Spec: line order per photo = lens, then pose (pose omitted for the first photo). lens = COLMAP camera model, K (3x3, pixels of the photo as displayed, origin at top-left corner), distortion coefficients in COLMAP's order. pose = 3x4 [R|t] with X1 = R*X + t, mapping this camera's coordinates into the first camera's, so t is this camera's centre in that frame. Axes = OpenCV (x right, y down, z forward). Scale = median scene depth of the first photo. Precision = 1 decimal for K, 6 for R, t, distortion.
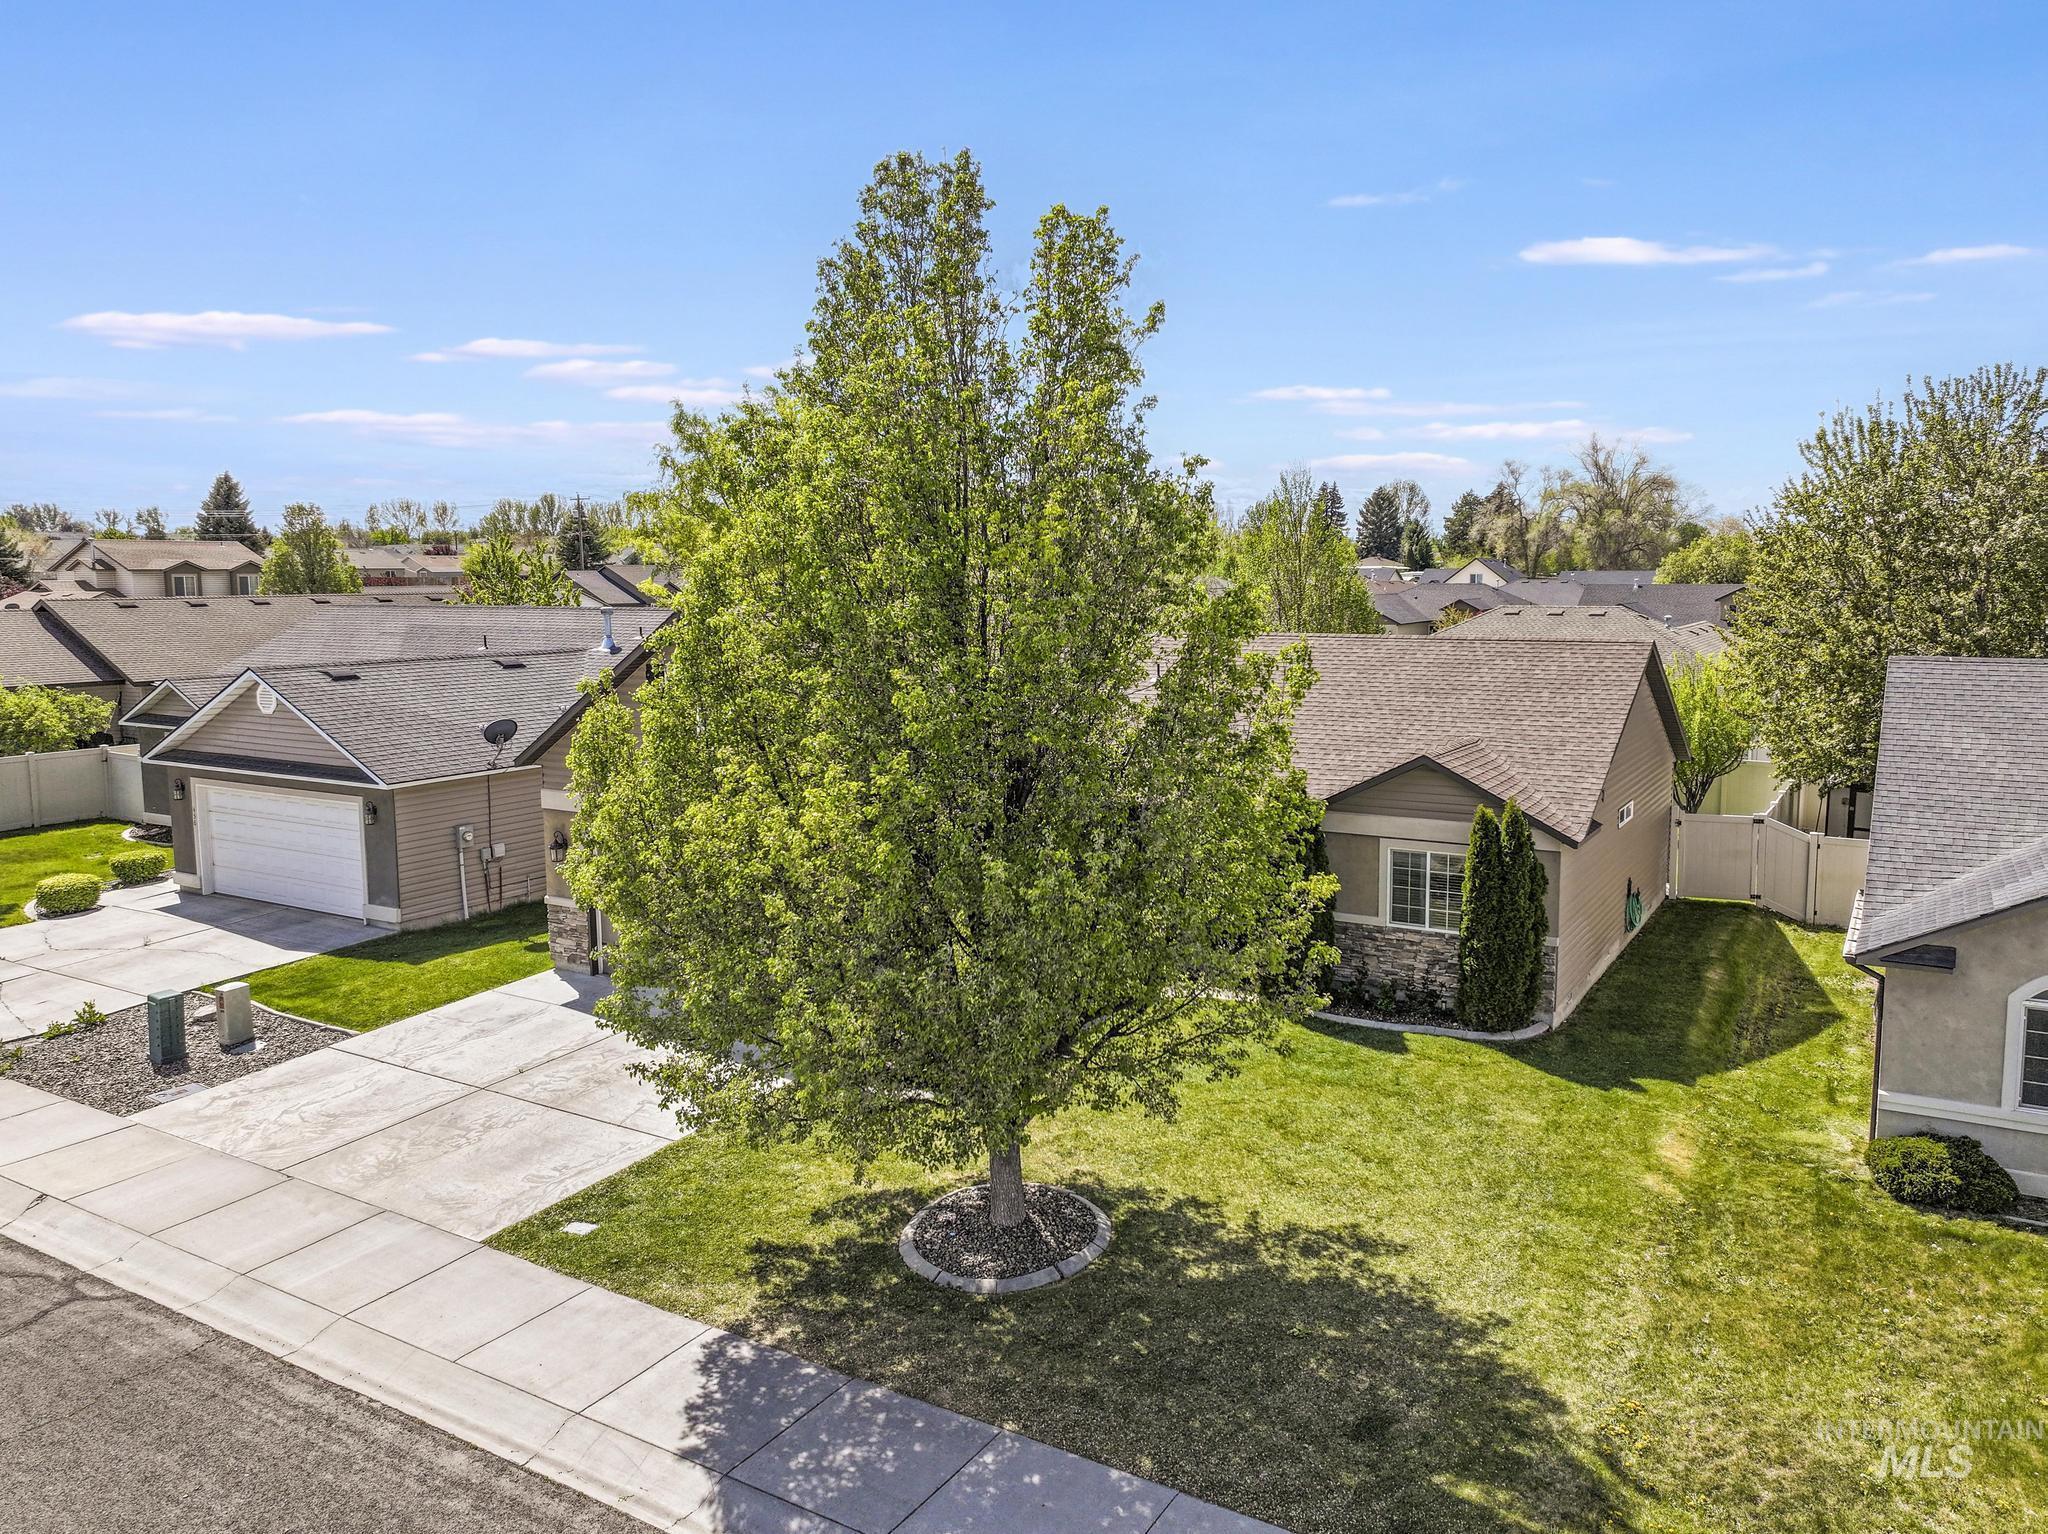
lens RADIAL K [[1516.8, 0, 1085.7], [0, 1516.8, 764.2], [0, 0, 1]] dist [-0.001098, 0.002384]
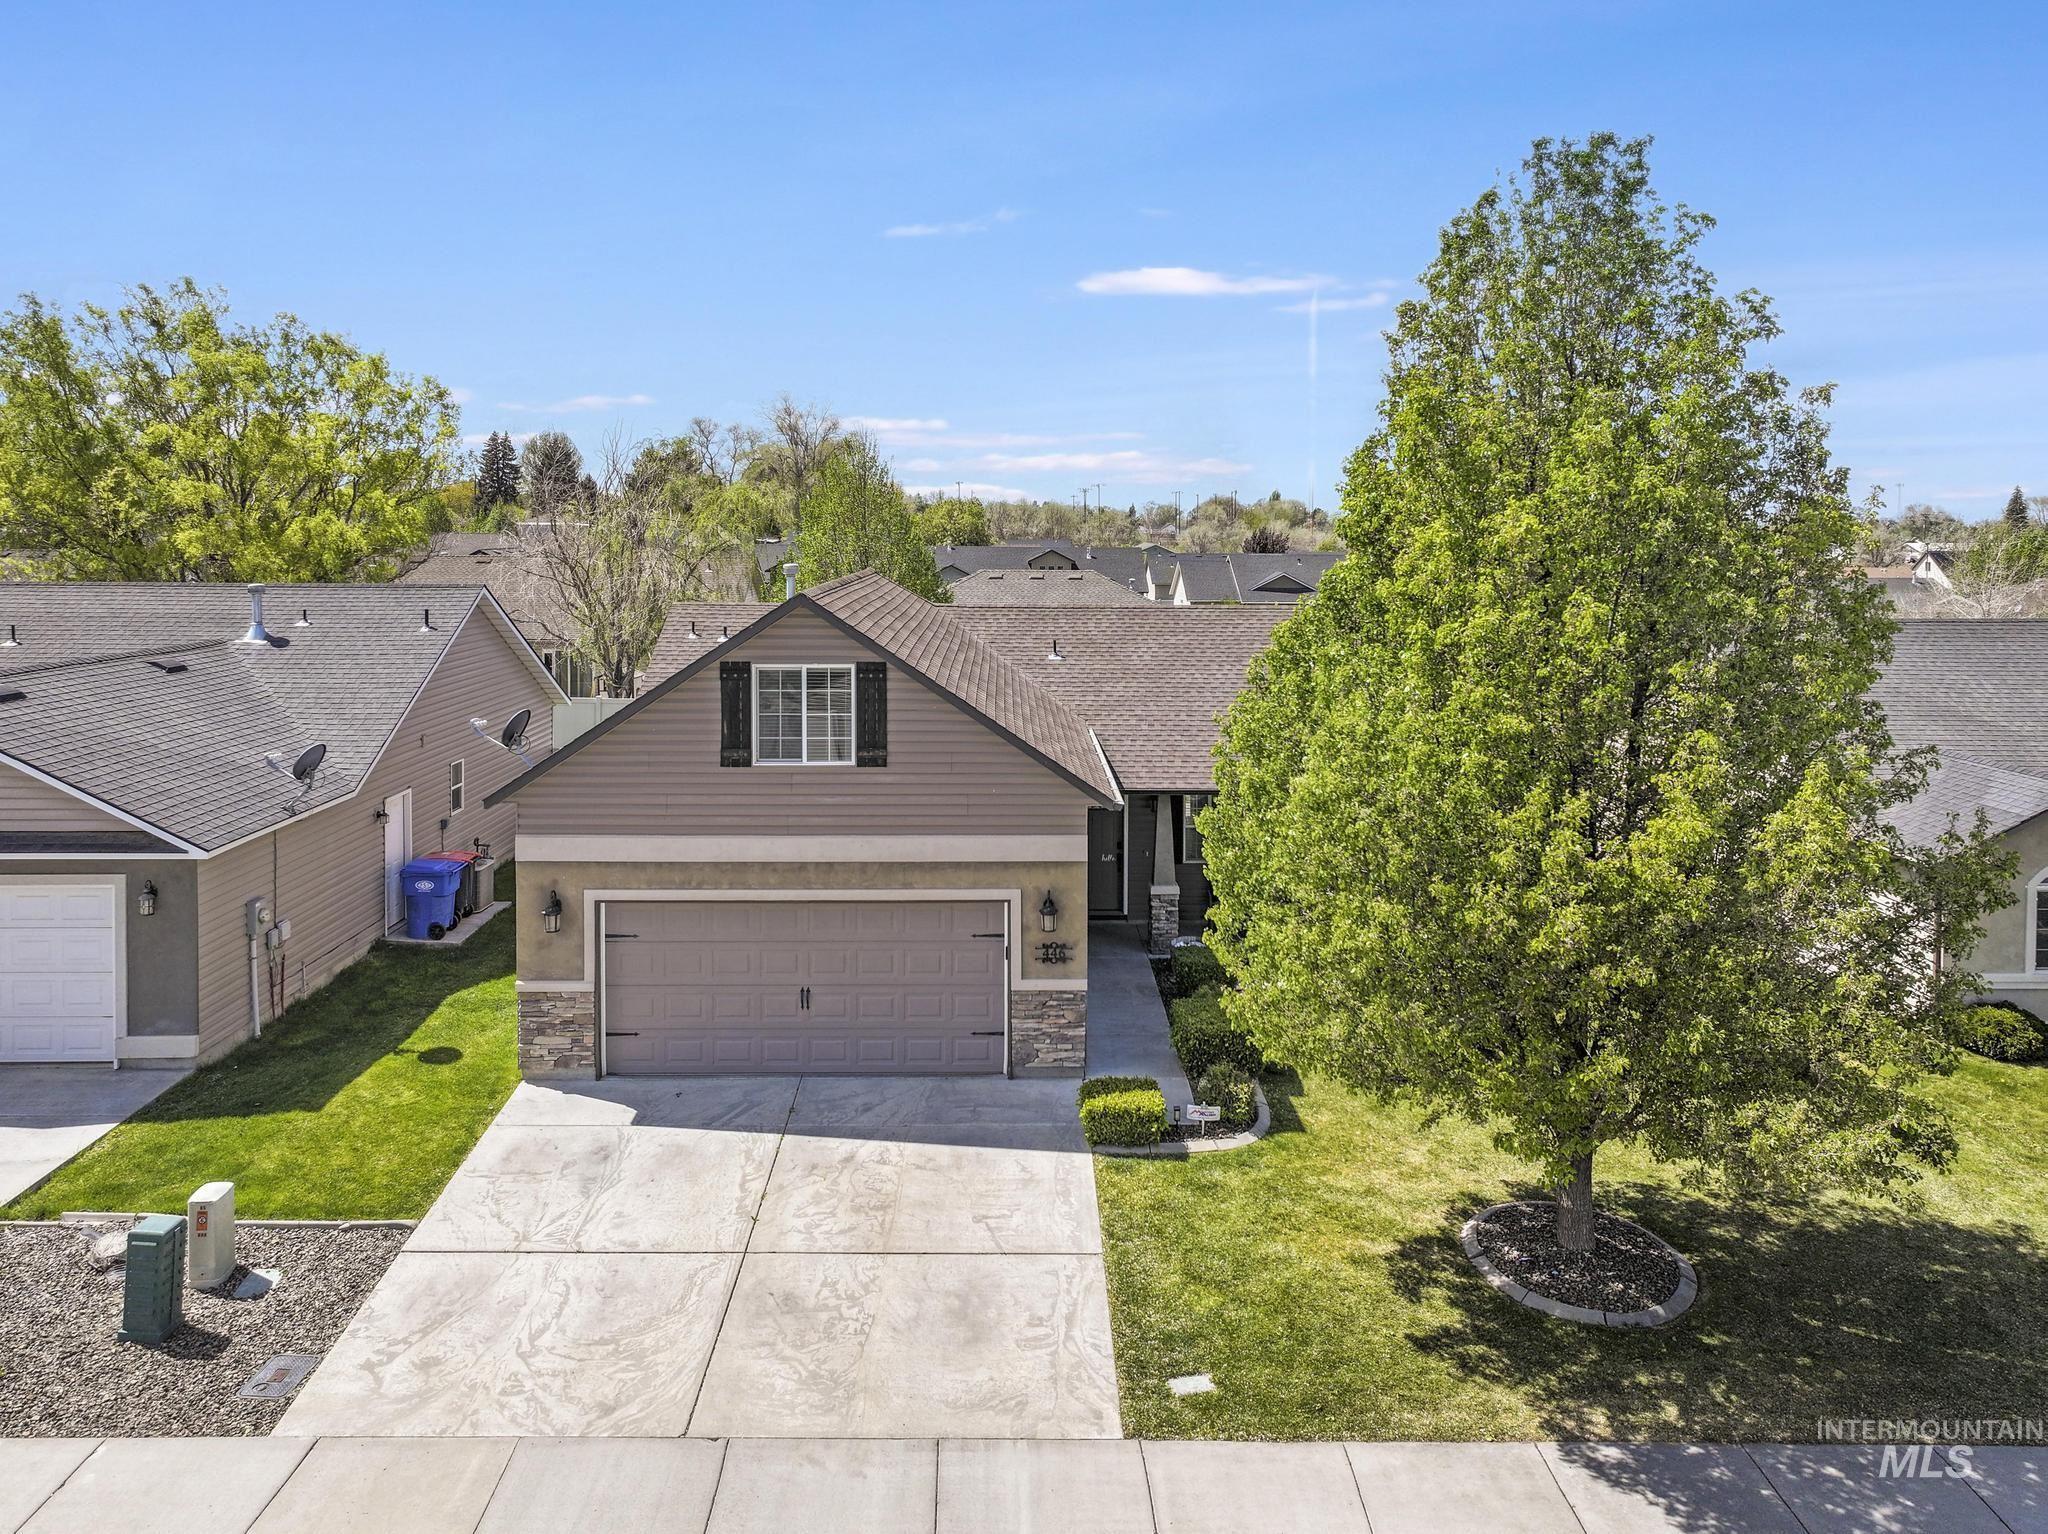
lens RADIAL K [[1545.2, 0, 1063.1], [0, 1545.2, 534.0], [0, 0, 1]] dist [-0.003710, 0.008065]
pose [[0.847187, 0.006041, 0.531260, -0.684859], [0.058486, 0.992798, -0.104556, -0.046457], [-0.528065, 0.119650, 0.840732, 0.251451]]
